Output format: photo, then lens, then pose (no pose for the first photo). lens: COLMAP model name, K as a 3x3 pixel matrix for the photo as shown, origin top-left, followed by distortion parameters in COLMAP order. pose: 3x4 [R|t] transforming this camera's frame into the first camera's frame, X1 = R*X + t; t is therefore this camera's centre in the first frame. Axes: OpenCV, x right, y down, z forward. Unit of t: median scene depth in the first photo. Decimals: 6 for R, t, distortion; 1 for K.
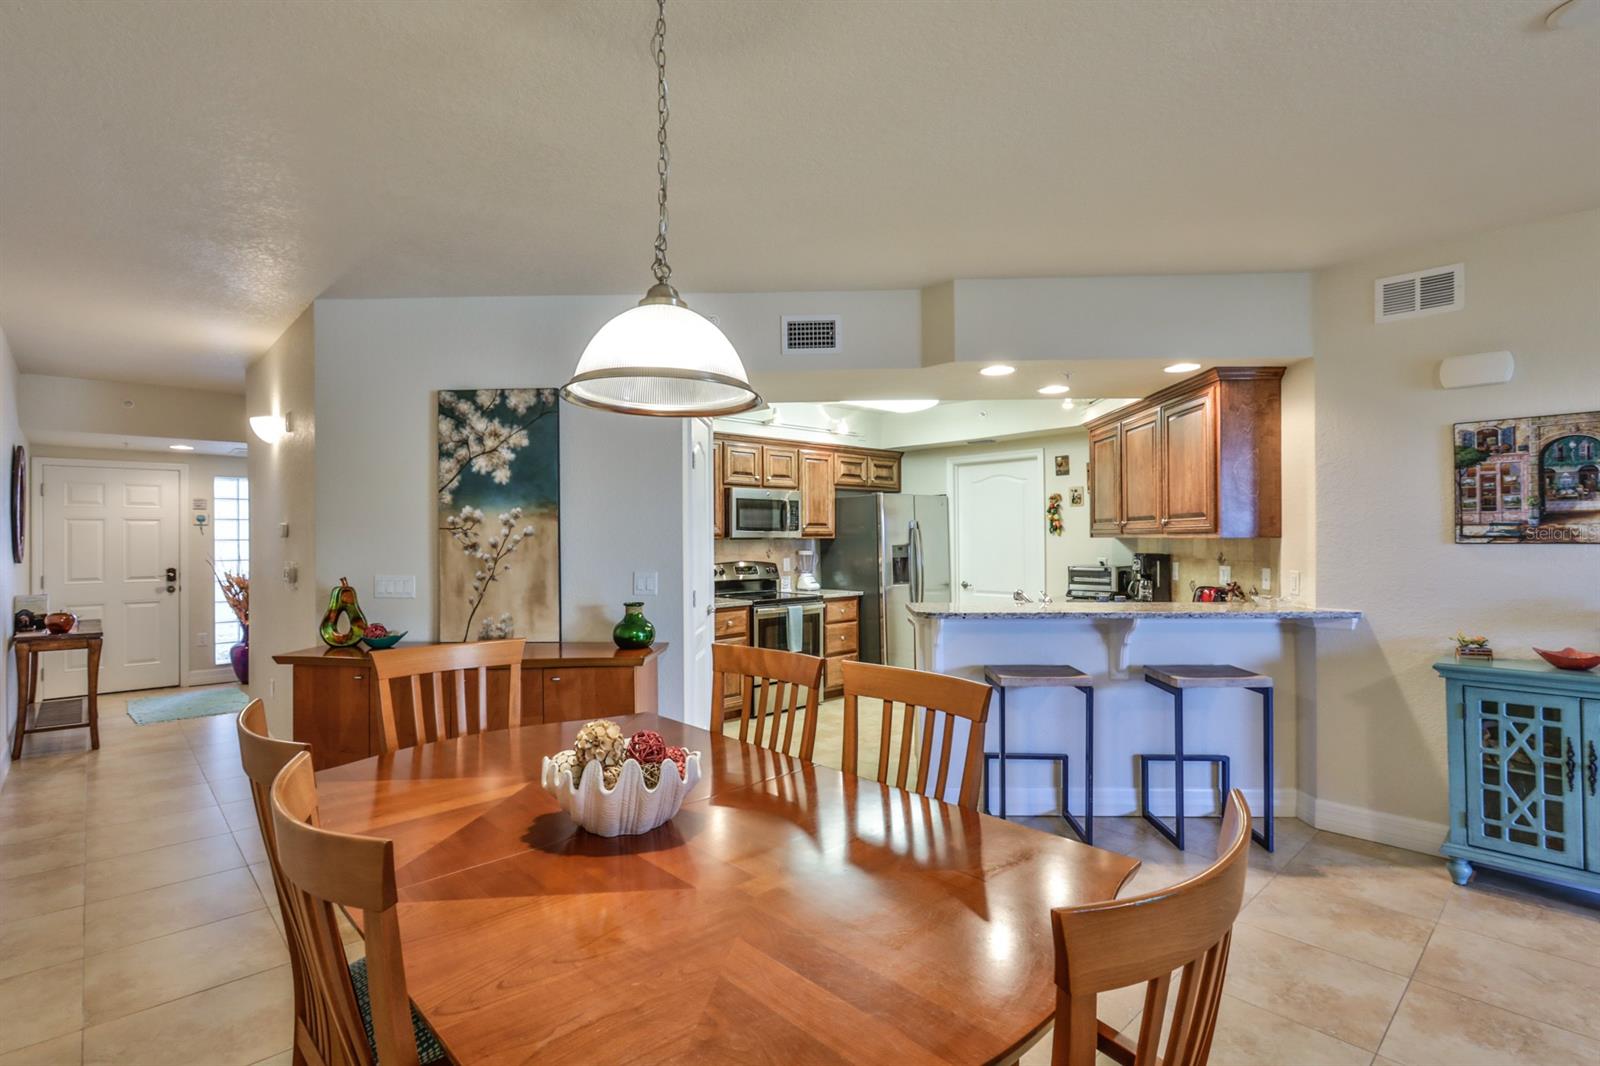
lens RADIAL K [[763.4, 0, 793.5], [0, 763.4, 532.0], [0, 0, 1]] dist [-0.002648, 0.002466]
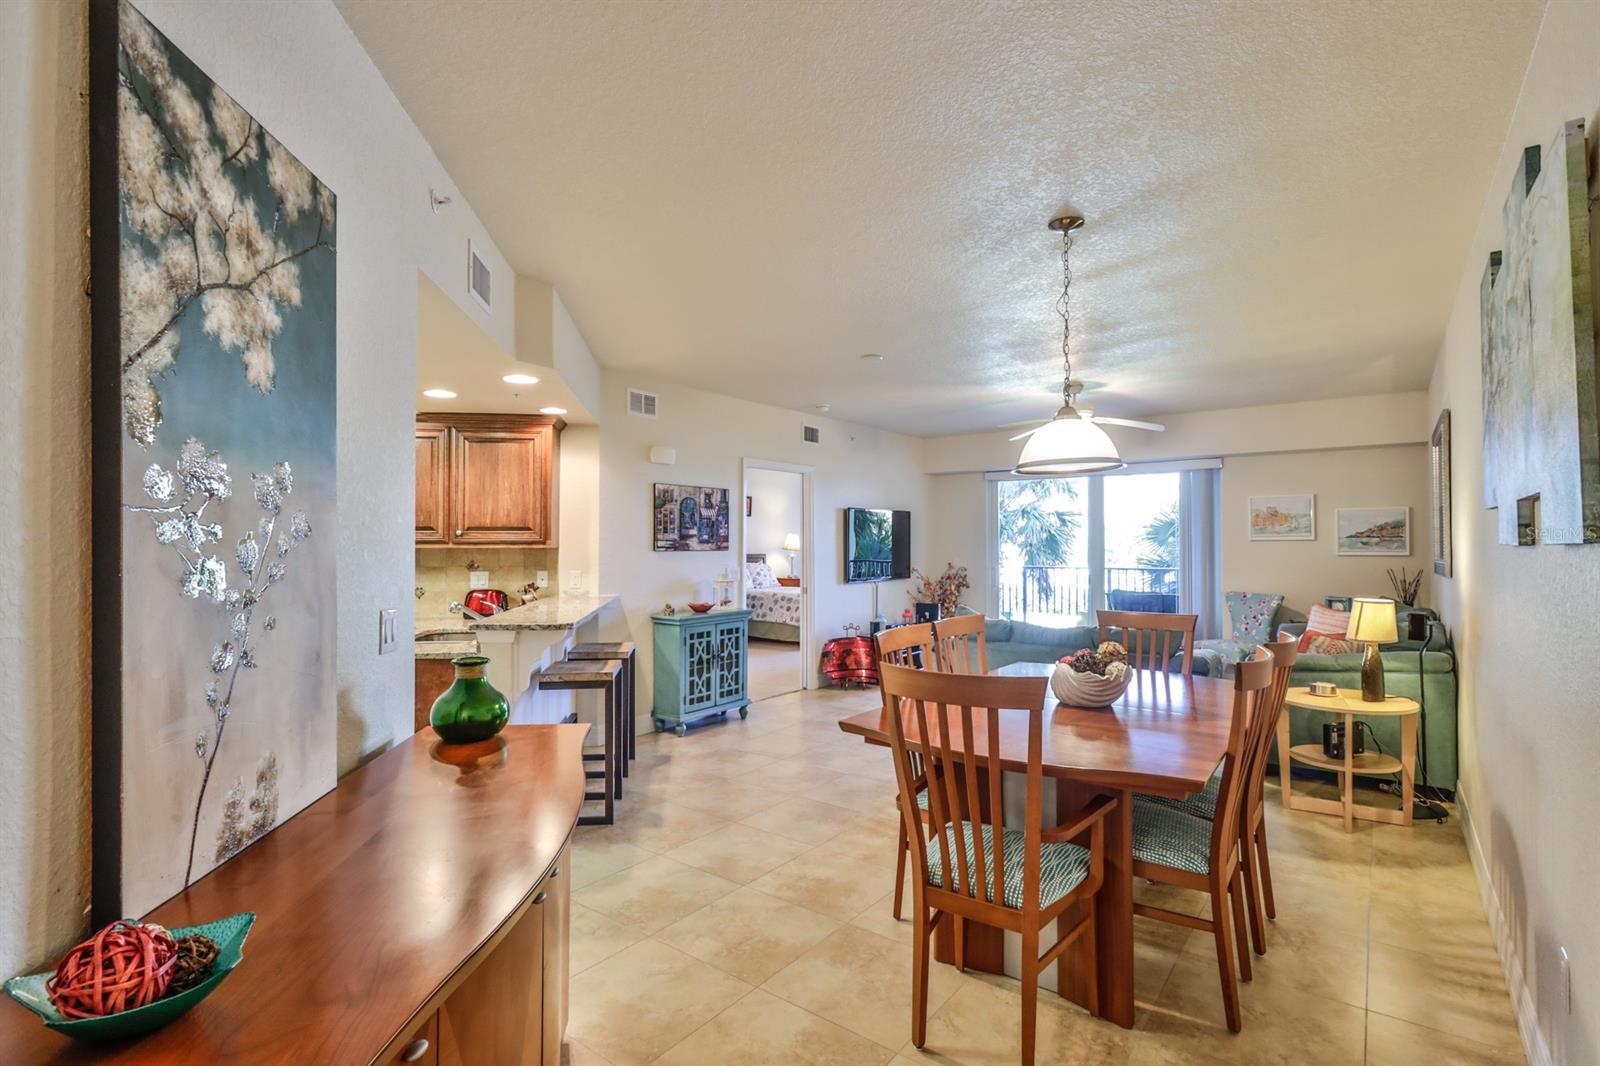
lens RADIAL K [[763.4, 0, 801.4], [0, 763.4, 538.0], [0, 0, 1]] dist [-0.002648, 0.002466]
pose [[-0.170021, 0.016321, 0.985305, -0.773520], [-0.005239, 0.999834, -0.017465, 0.011528], [-0.985427, -0.008132, -0.169907, 0.806665]]
